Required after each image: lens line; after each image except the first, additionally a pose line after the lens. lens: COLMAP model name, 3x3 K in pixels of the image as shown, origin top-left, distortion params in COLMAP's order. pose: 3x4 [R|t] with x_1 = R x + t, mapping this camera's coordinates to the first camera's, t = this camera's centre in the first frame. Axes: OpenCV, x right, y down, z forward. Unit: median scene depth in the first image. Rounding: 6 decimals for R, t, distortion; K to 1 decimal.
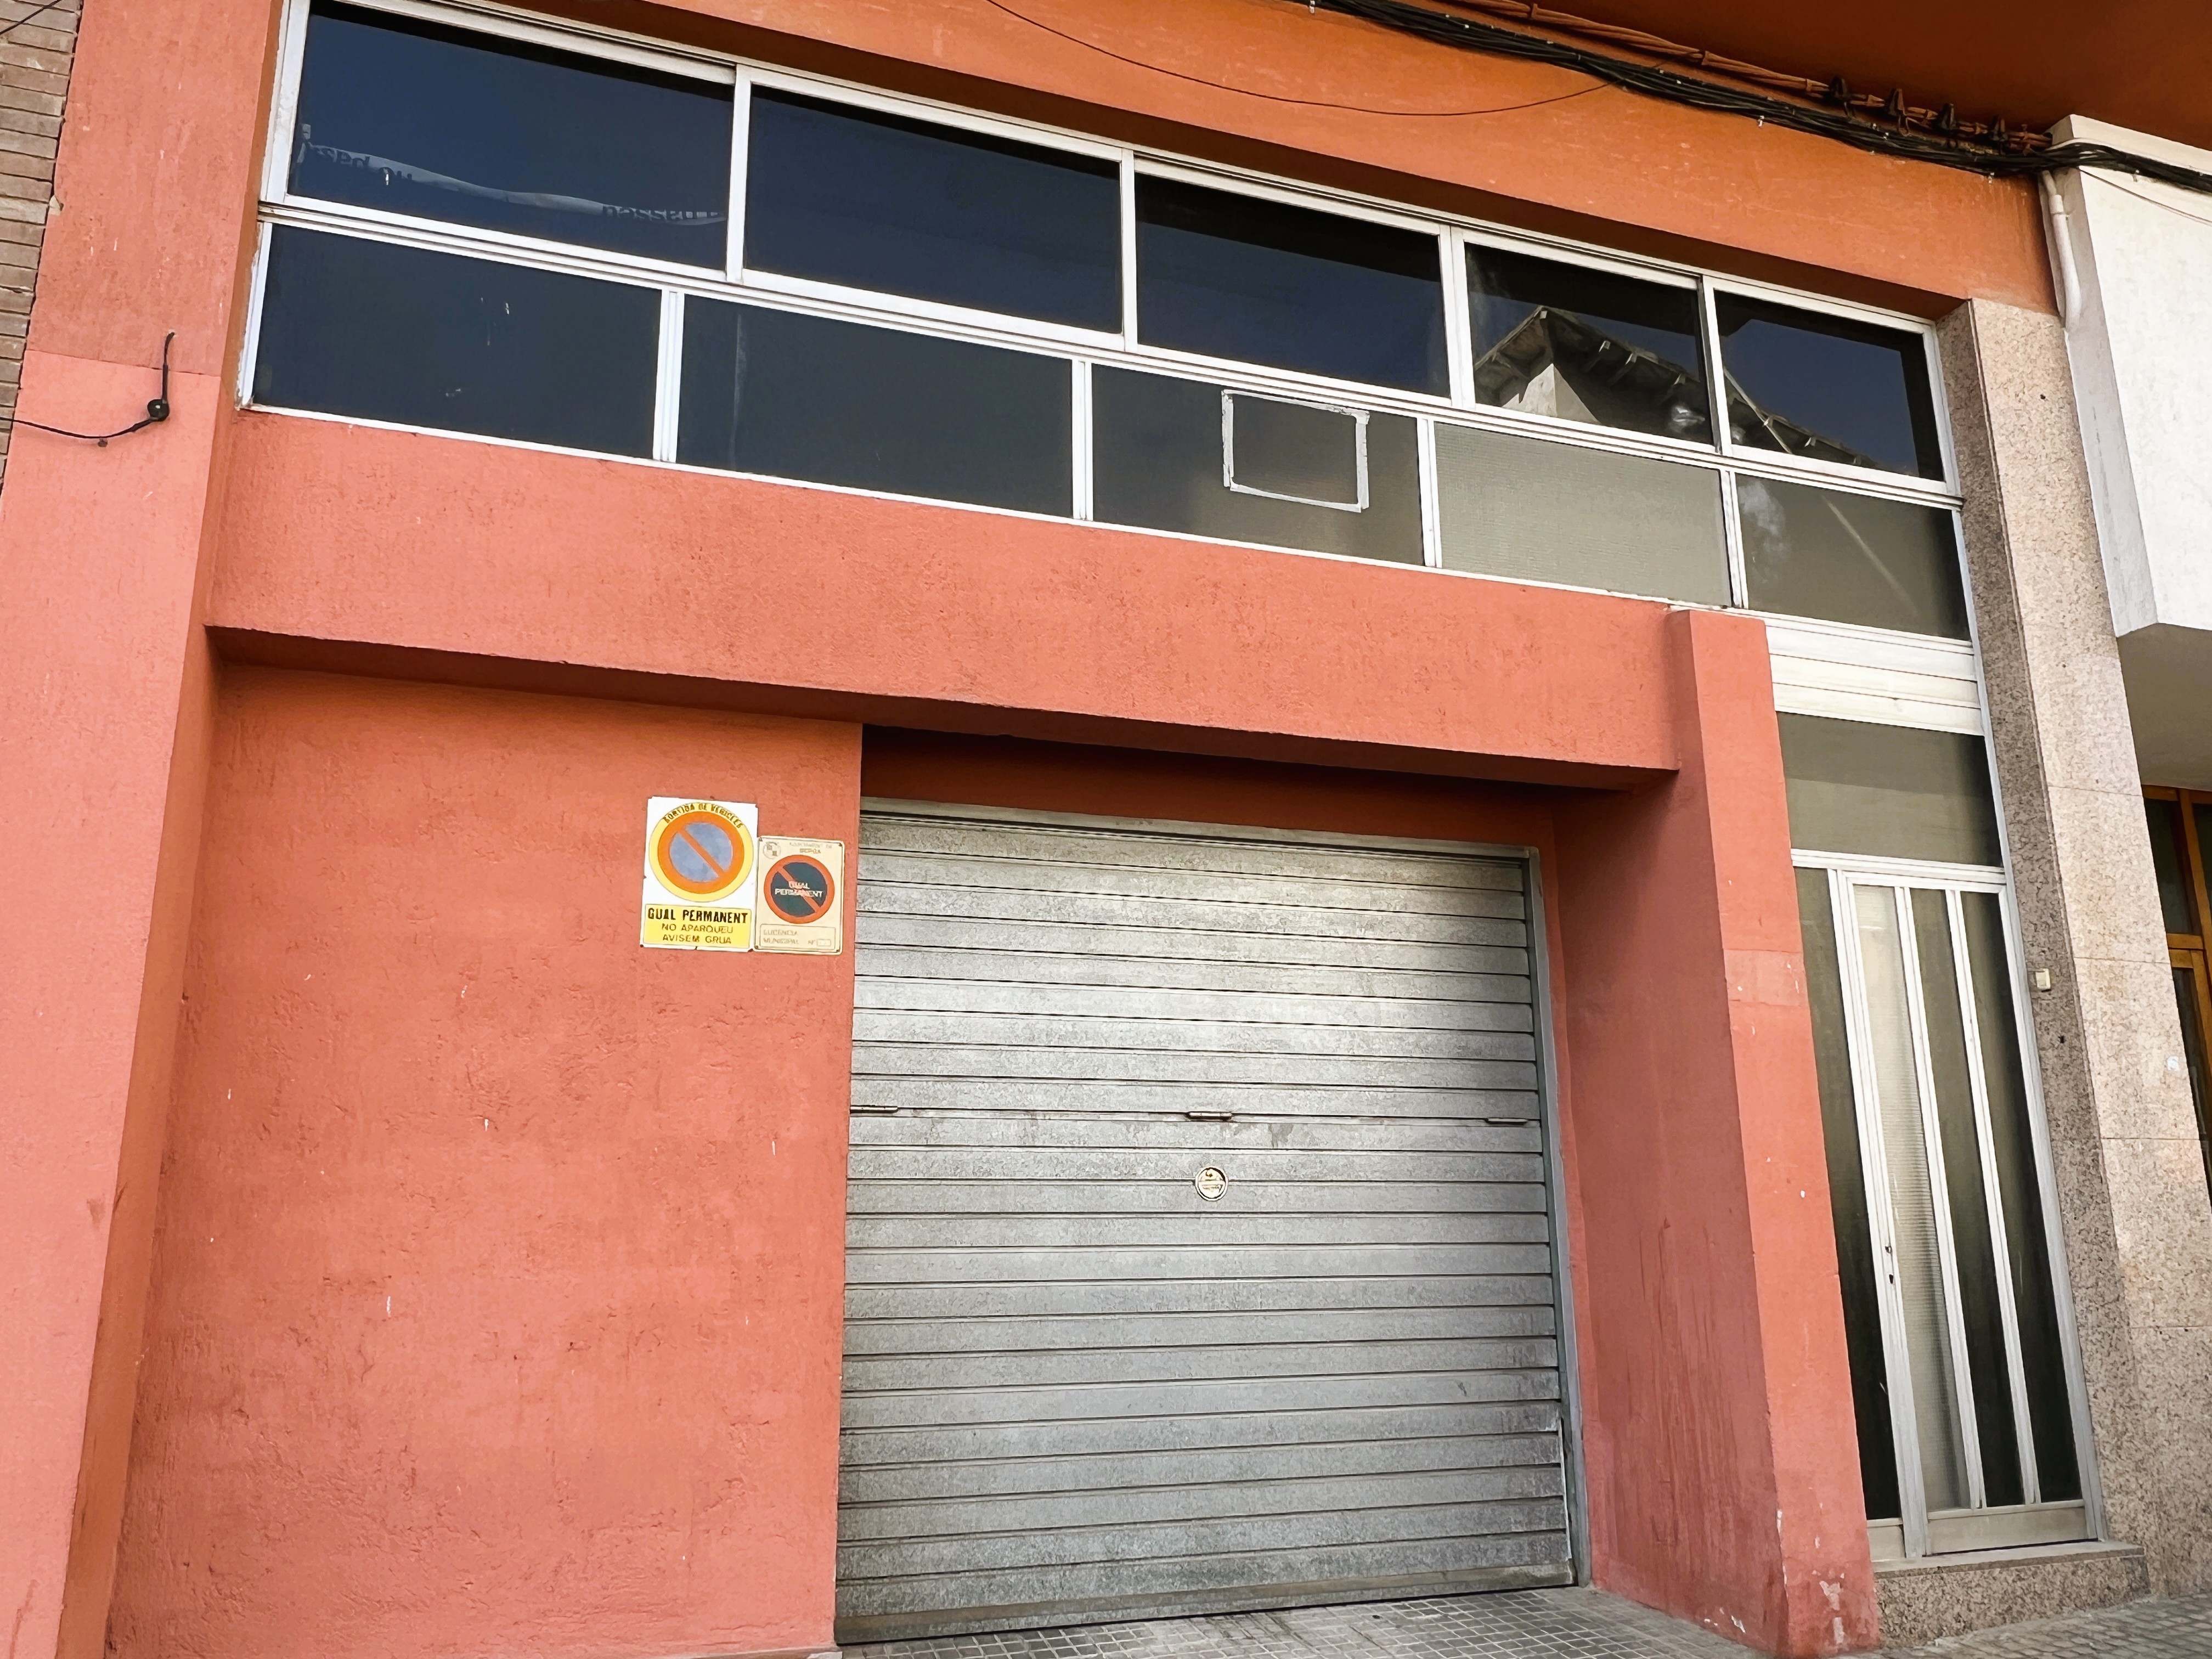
lens RADIAL K [[1655.2, 0, 1106.0], [0, 1655.2, 829.5], [0, 0, 1]] dist [-0.006688, -0.001719]
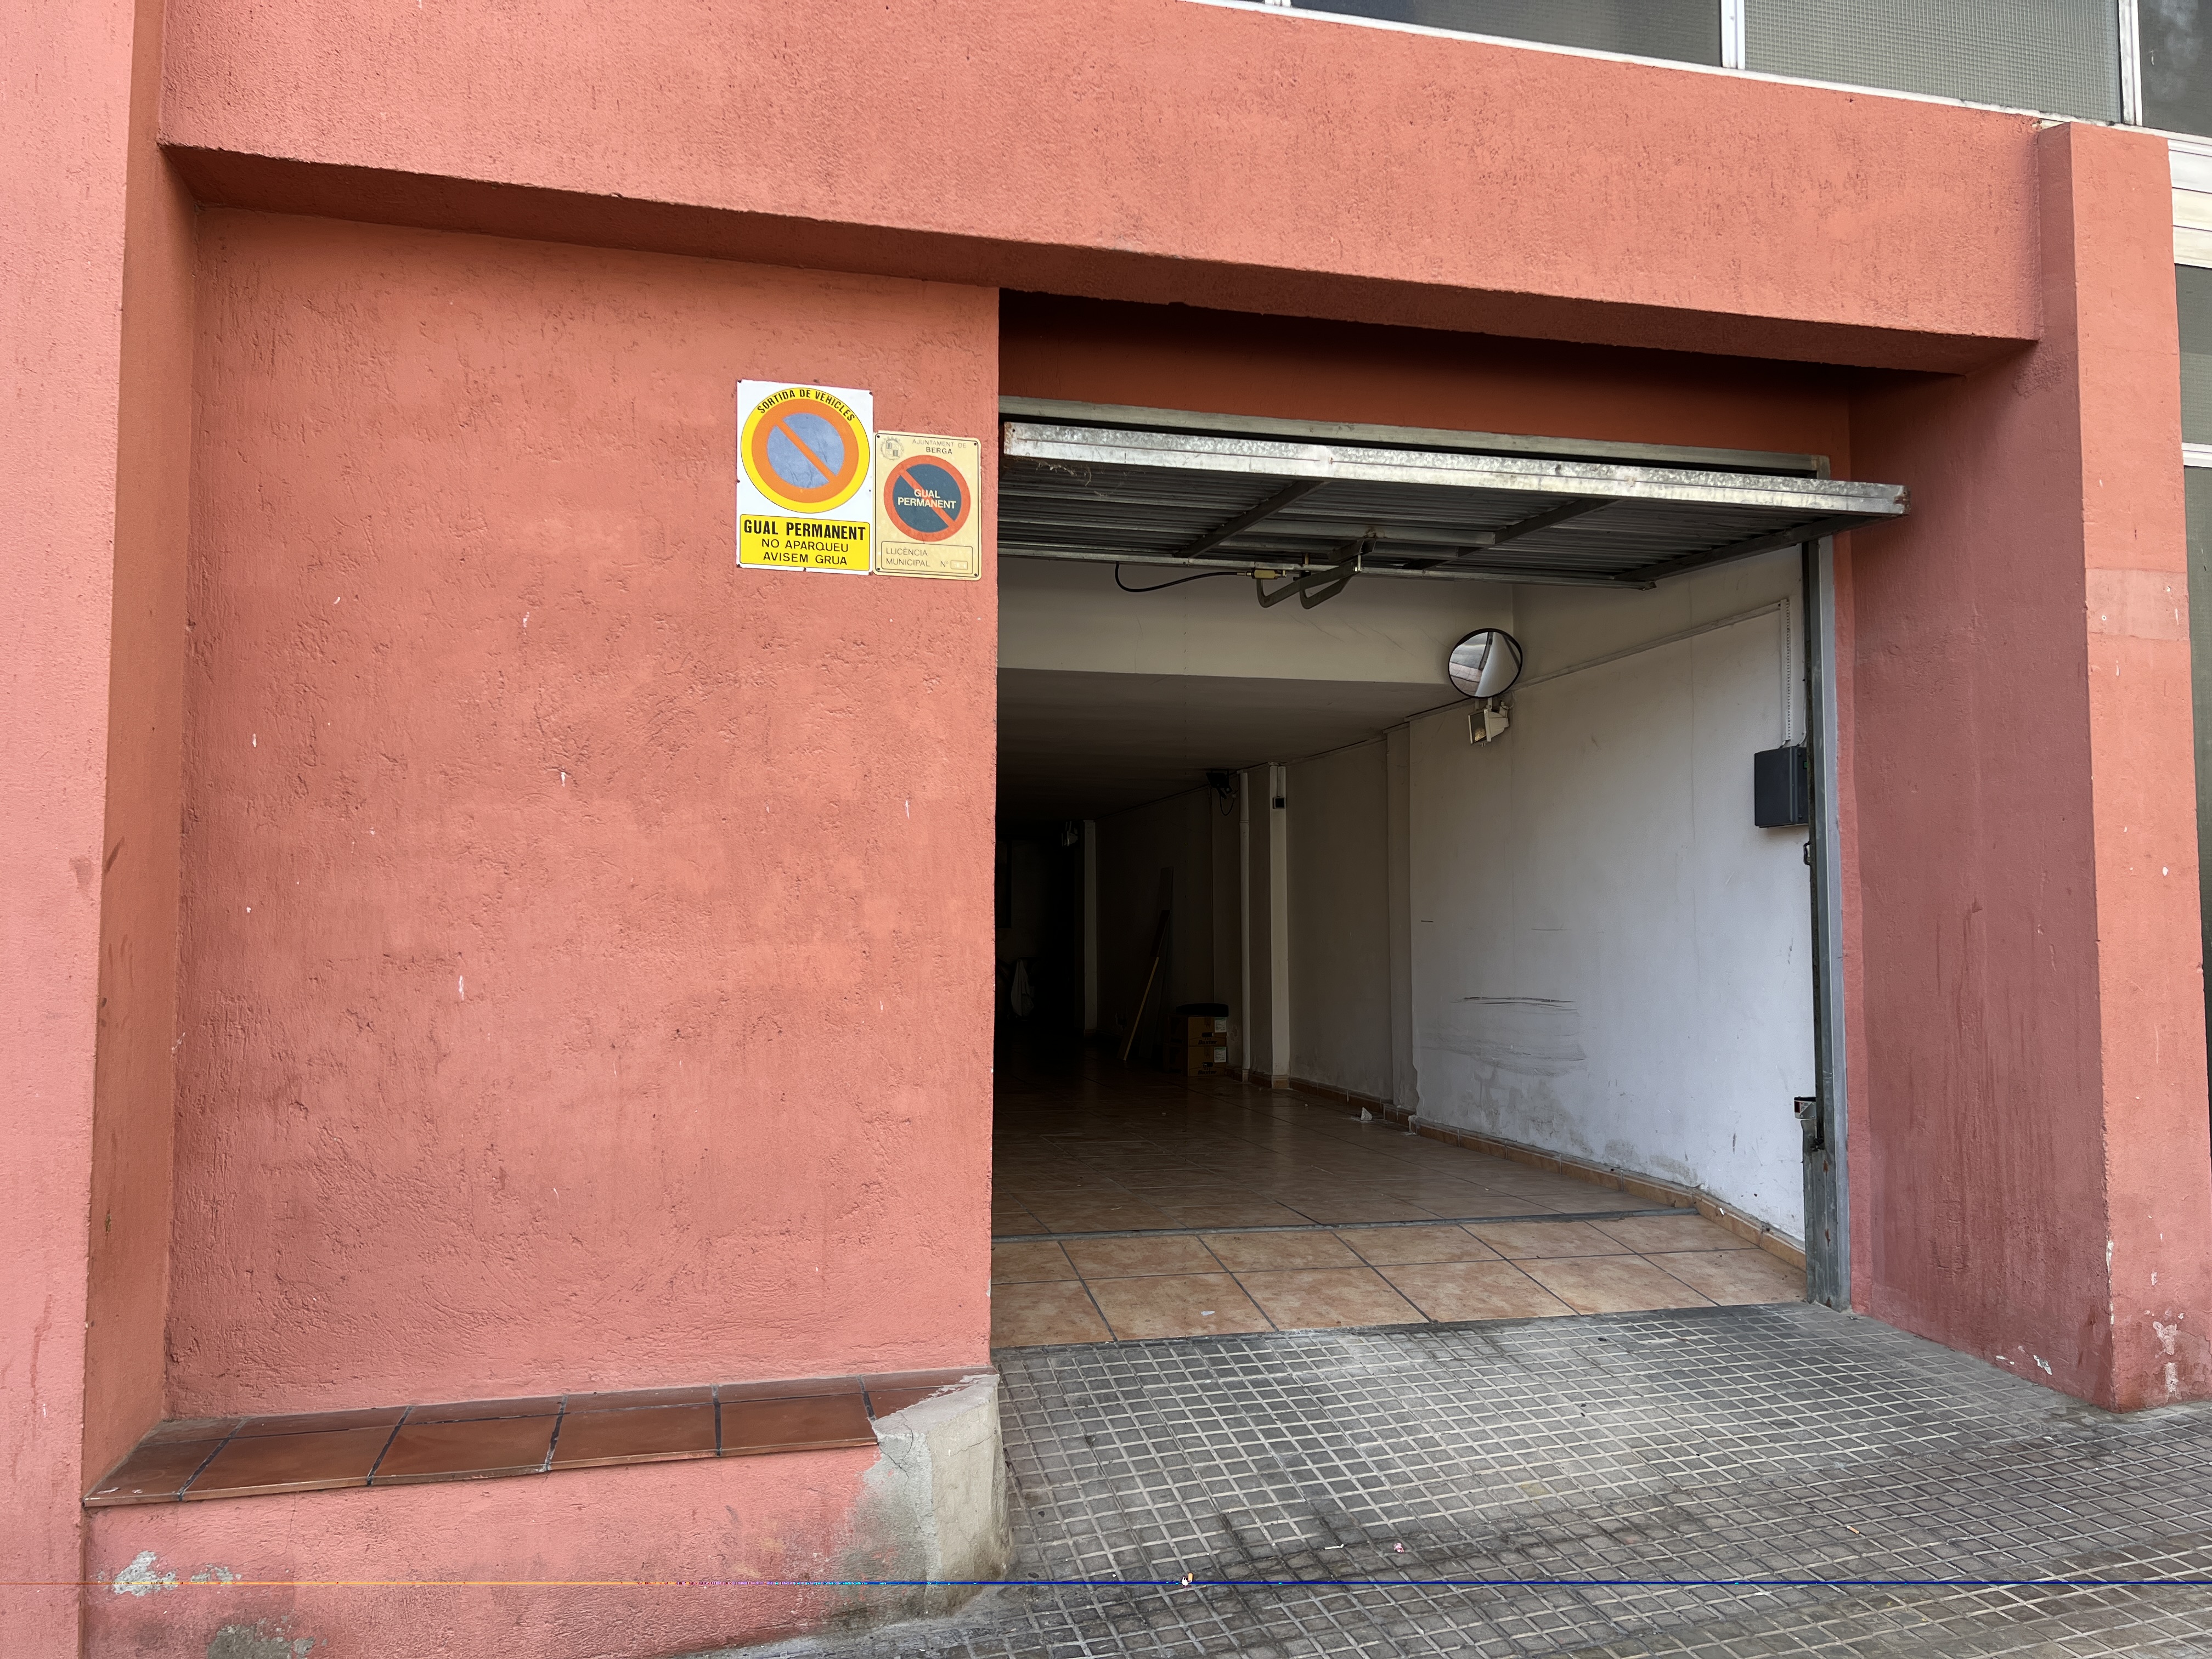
lens RADIAL K [[1683.4, 0, 1150.9], [0, 1683.4, 829.0], [0, 0, 1]] dist [0.043017, -0.071559]
pose [[0.997785, 0.004445, -0.066373, -0.019516], [0.007808, 0.983042, 0.183213, 0.046075], [0.066062, -0.183325, 0.980830, 0.163624]]
